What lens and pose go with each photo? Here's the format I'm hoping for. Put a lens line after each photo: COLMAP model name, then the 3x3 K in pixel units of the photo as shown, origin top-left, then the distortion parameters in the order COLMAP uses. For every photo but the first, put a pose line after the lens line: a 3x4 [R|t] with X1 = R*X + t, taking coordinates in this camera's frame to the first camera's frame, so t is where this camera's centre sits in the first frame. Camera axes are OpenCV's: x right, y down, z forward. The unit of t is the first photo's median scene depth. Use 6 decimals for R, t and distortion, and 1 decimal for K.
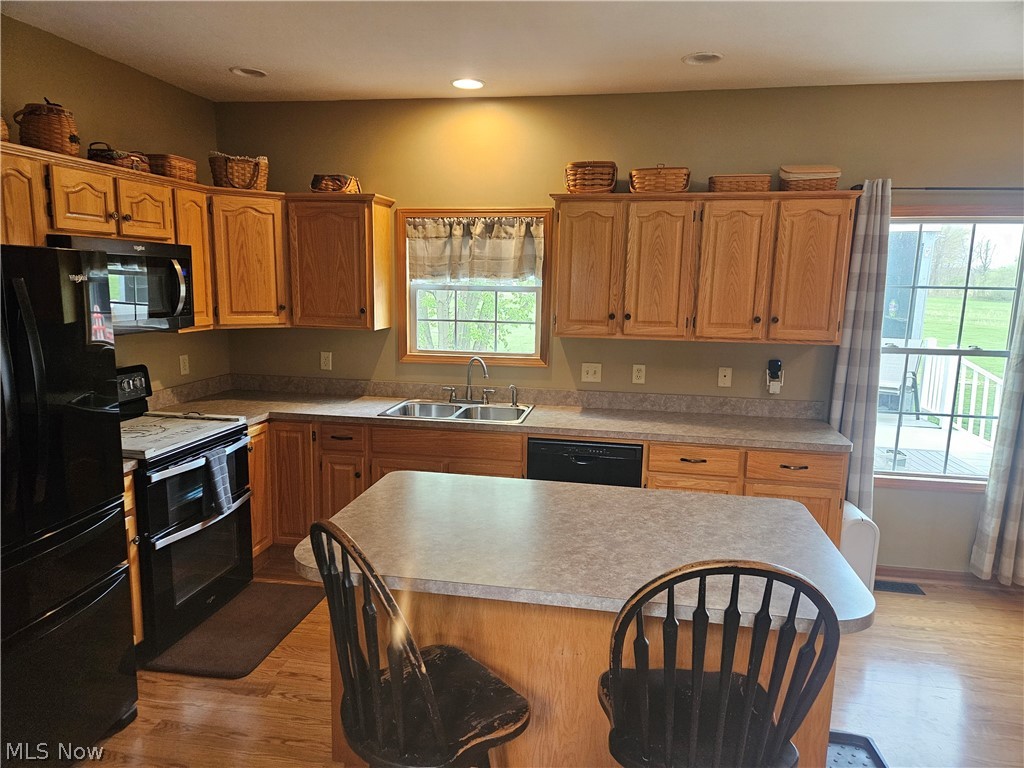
lens RADIAL K [[680.5, 0, 504.6], [0, 680.5, 391.2], [0, 0, 1]] dist [0.068942, -0.049798]
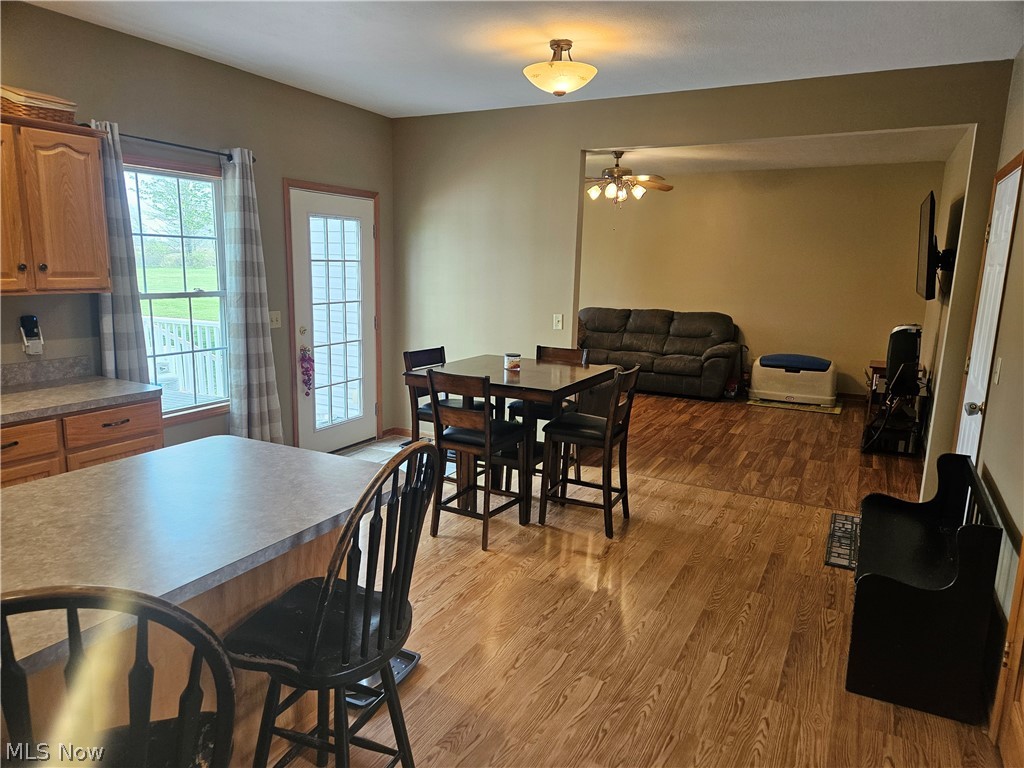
lens RADIAL K [[680.5, 0, 503.7], [0, 680.5, 382.5], [0, 0, 1]] dist [0.068942, -0.049798]
pose [[0.313261, -0.179277, 0.932592, -0.255312], [0.143822, 0.979649, 0.140013, 0.000126], [-0.938713, 0.090267, 0.332670, 0.169212]]
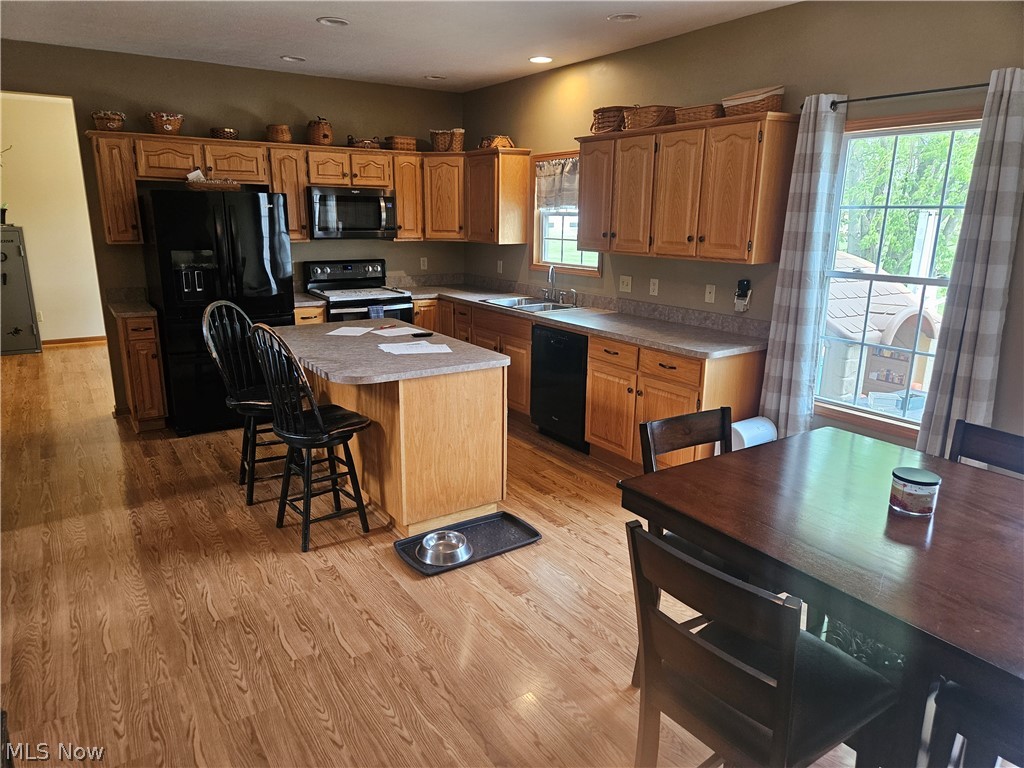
lens RADIAL K [[680.5, 0, 513.0], [0, 680.5, 378.2], [0, 0, 1]] dist [0.068942, -0.049798]
pose [[0.693676, 0.159692, -0.702362, 0.952842], [-0.114621, 0.987161, 0.111241, 0.028878], [0.711108, 0.003340, 0.703074, 0.005439]]
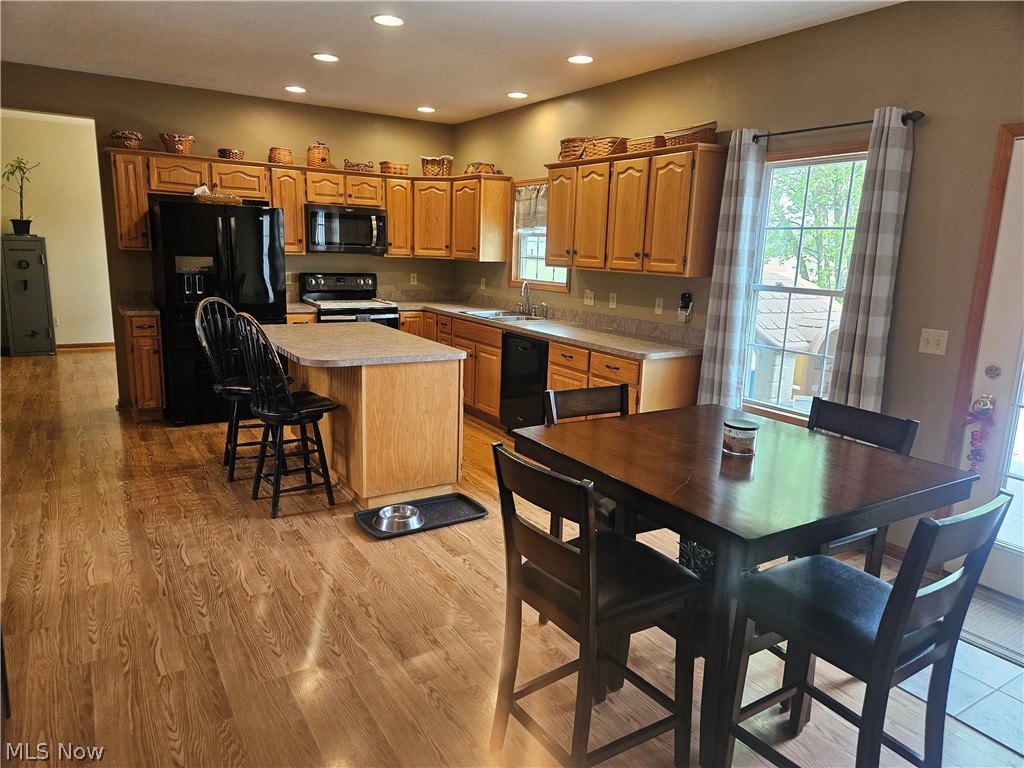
lens RADIAL K [[680.5, 0, 517.1], [0, 680.5, 380.6], [0, 0, 1]] dist [0.068942, -0.049798]
pose [[0.679942, 0.147362, -0.718306, 1.103190], [-0.141431, 0.987560, 0.068722, 0.065794], [0.719497, 0.054864, 0.692325, -0.006729]]
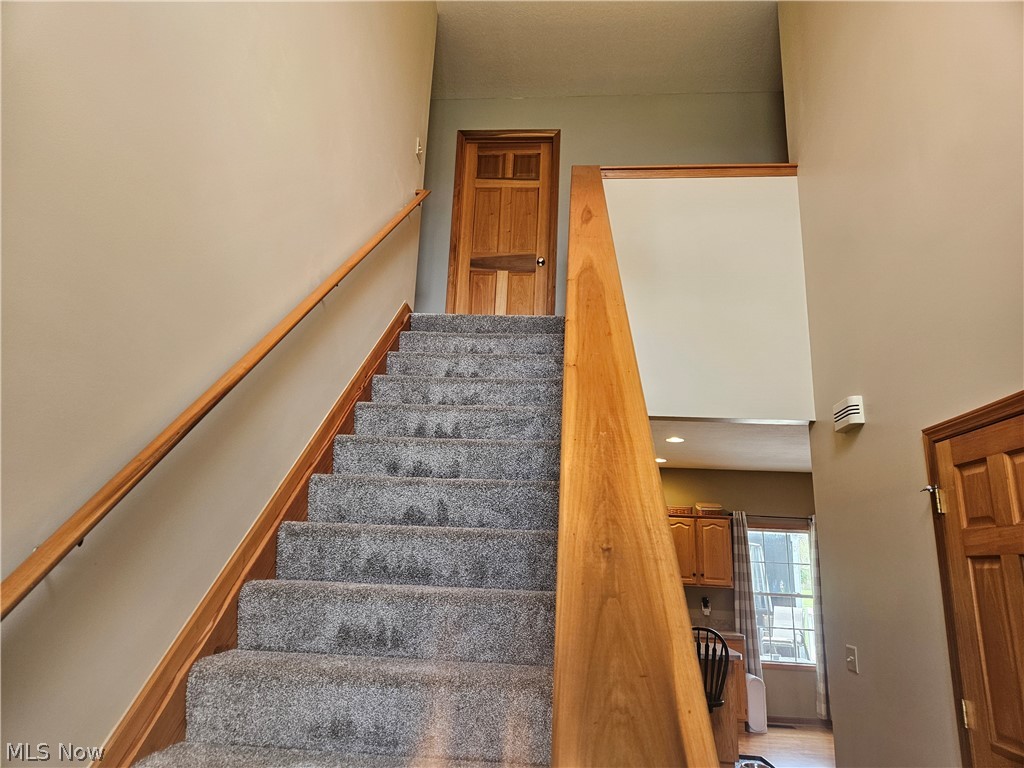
lens RADIAL K [[680.5, 0, 504.5], [0, 680.5, 387.6], [0, 0, 1]] dist [0.068942, -0.049798]
pose [[0.994702, 0.046614, 0.091620, -0.408366], [-0.005502, 0.914143, -0.405356, 0.217949], [-0.102649, 0.402704, 0.909556, -1.031597]]
